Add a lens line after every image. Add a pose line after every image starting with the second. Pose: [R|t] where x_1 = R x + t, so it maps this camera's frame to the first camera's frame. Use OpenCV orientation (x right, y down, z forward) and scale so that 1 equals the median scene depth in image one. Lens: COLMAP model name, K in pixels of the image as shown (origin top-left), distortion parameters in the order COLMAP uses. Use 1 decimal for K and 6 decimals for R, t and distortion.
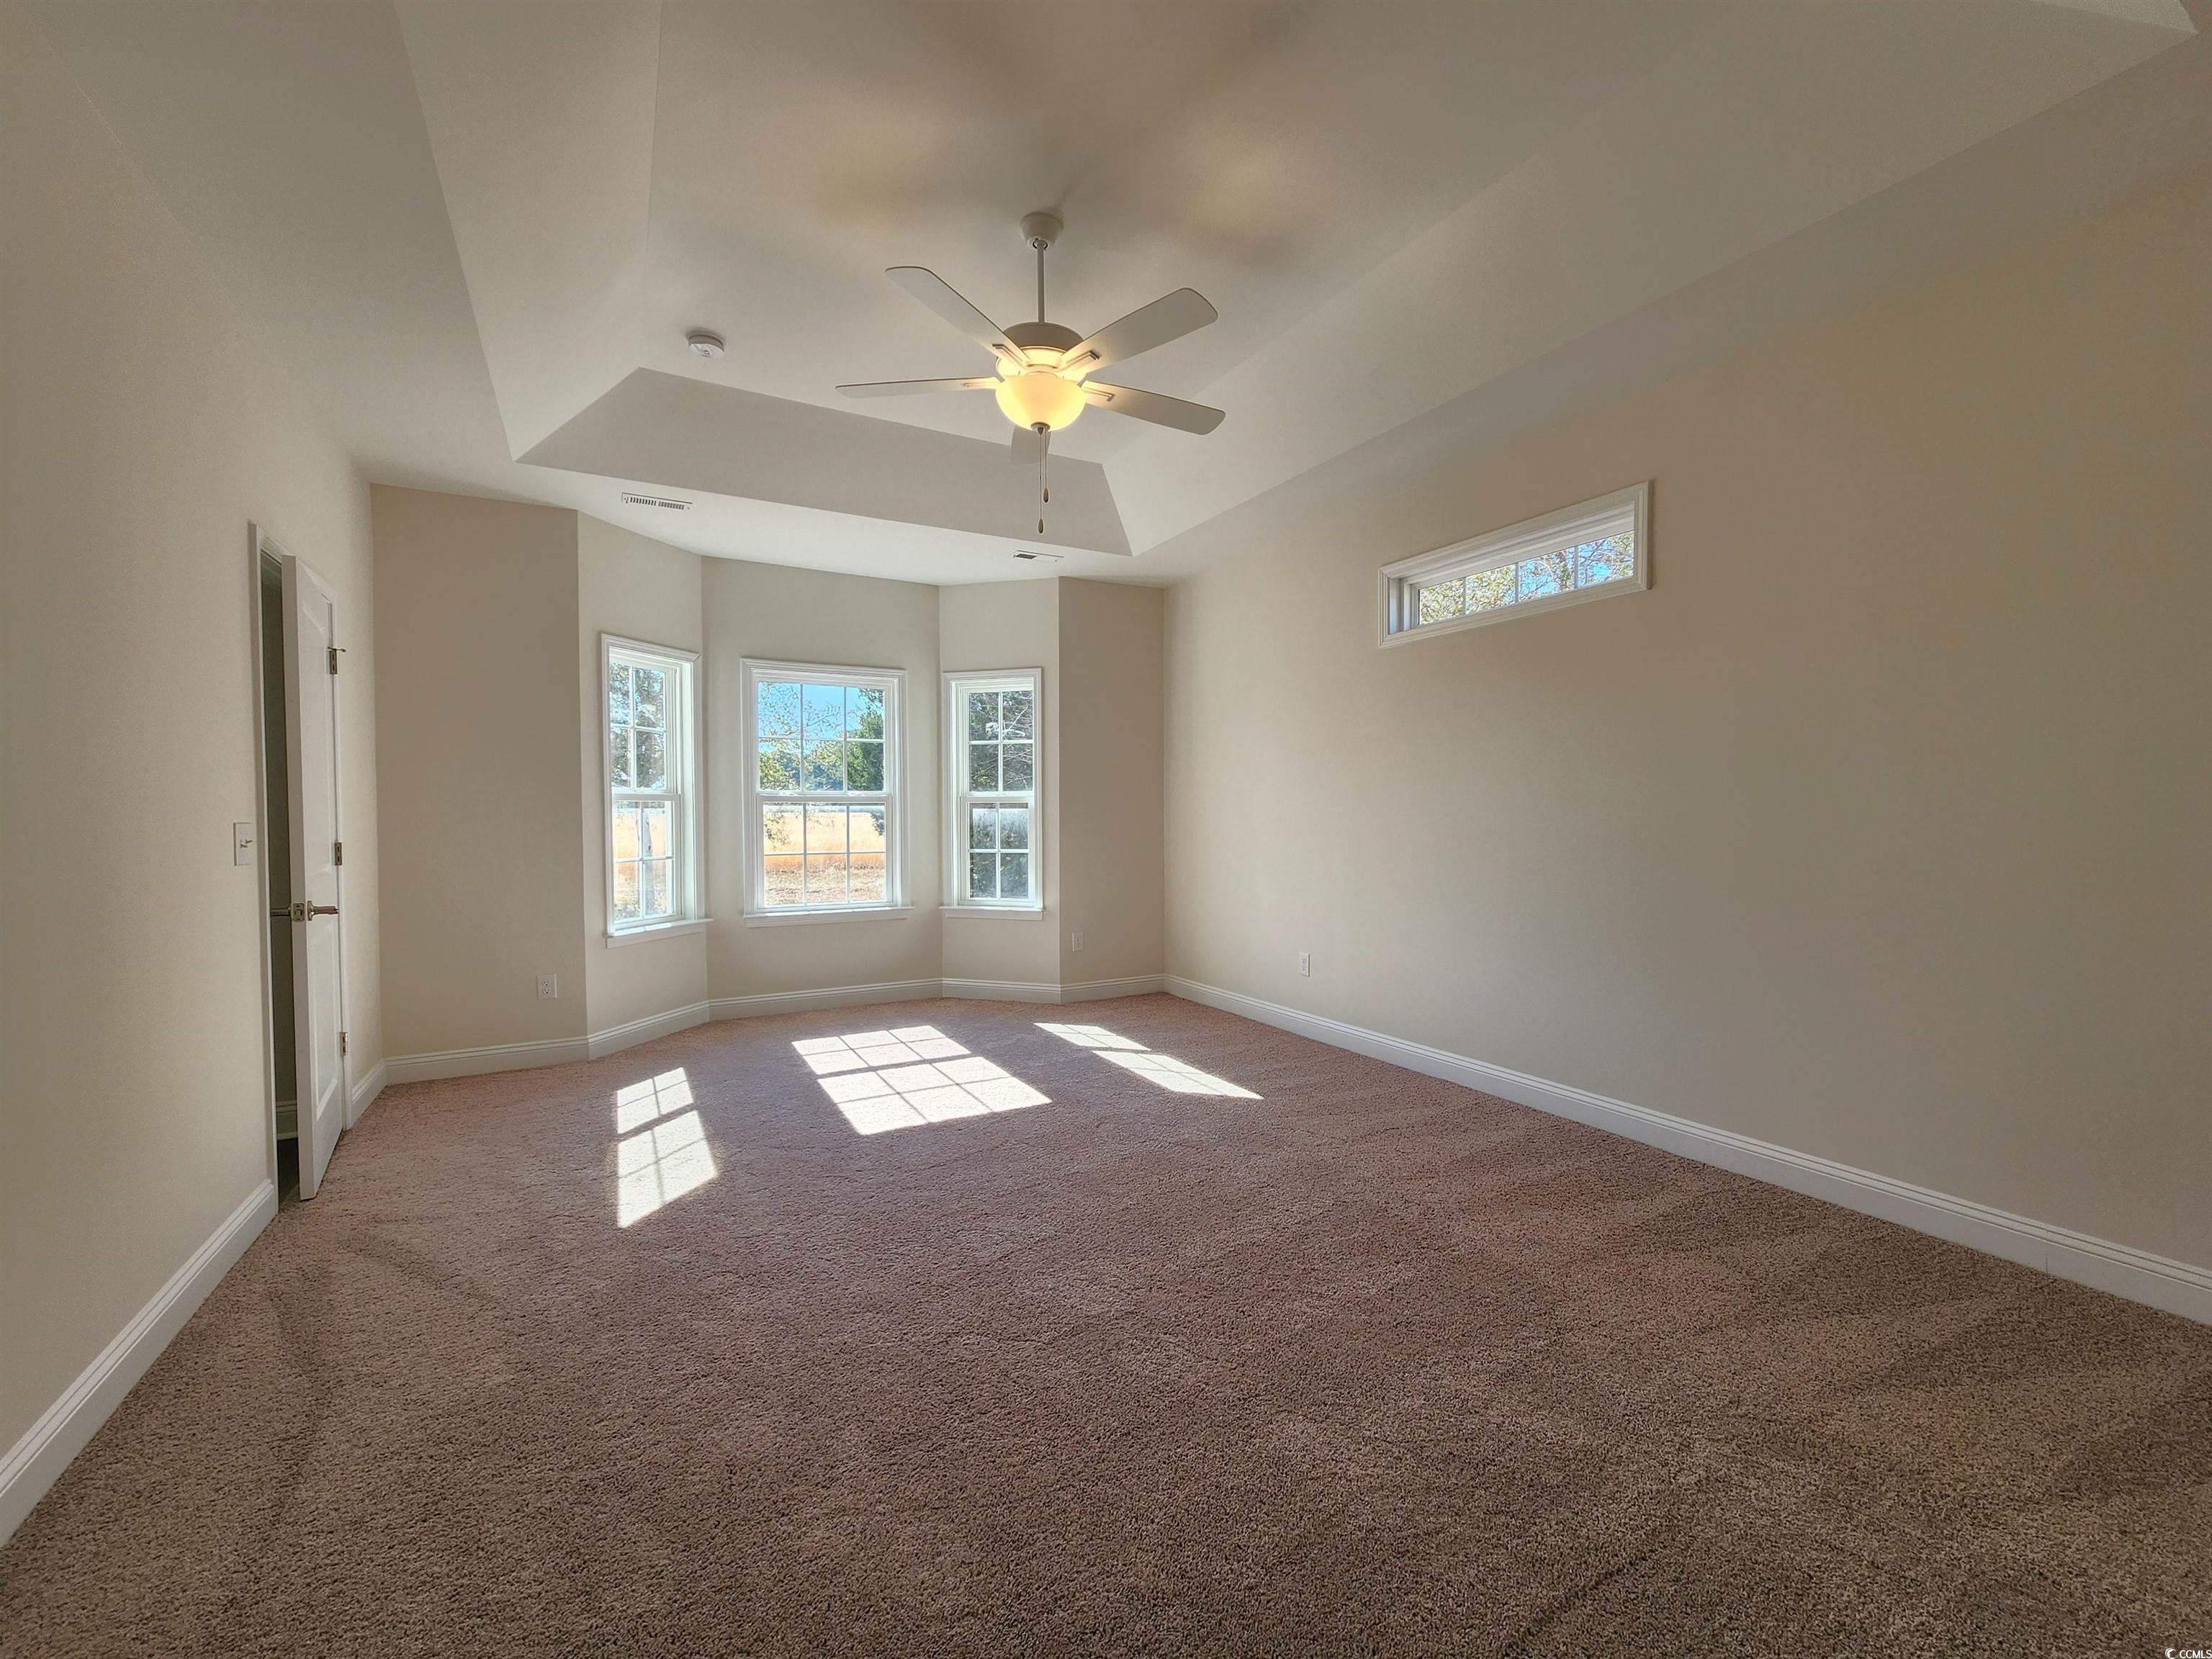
lens RADIAL K [[902.8, 0, 1111.6], [0, 902.8, 828.2], [0, 0, 1]] dist [0.002980, 0.000936]
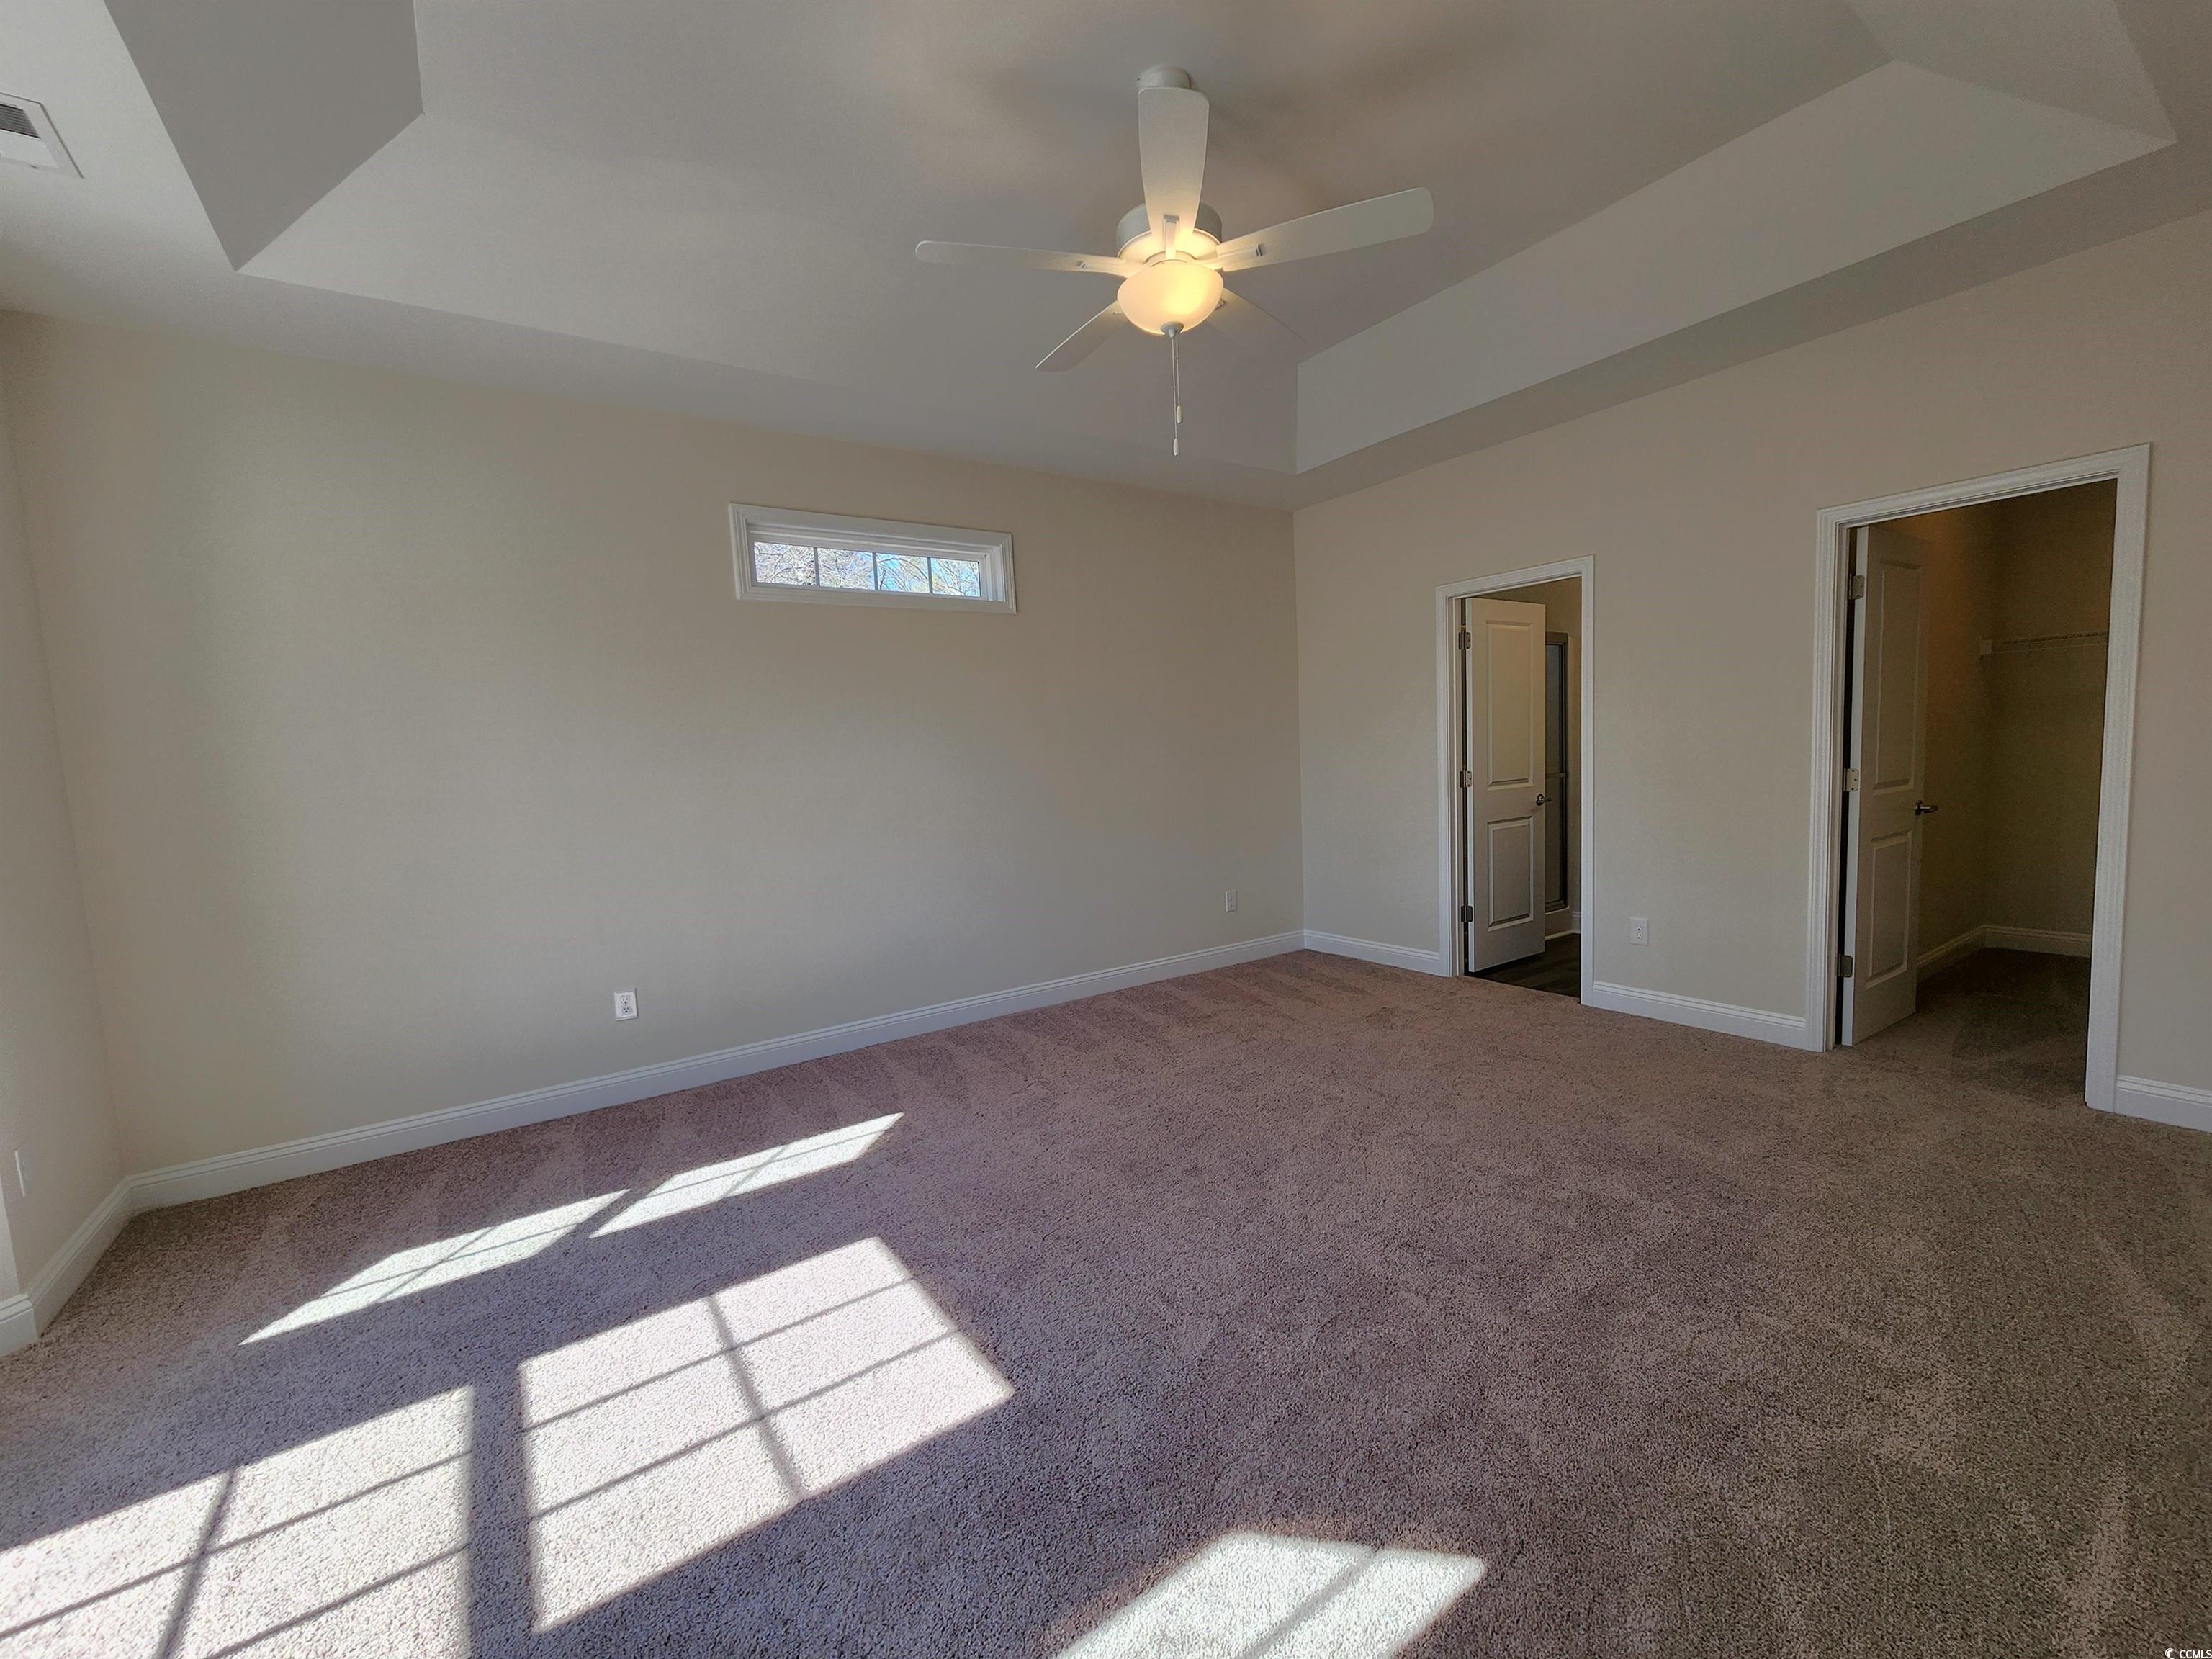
lens RADIAL K [[902.8, 0, 1109.7], [0, 902.8, 832.3], [0, 0, 1]] dist [0.002980, 0.000936]
pose [[-0.084067, -0.084421, 0.992878, -0.660464], [0.064785, 0.993834, 0.089988, -0.037535], [-0.994352, 0.071889, -0.078080, 0.798488]]
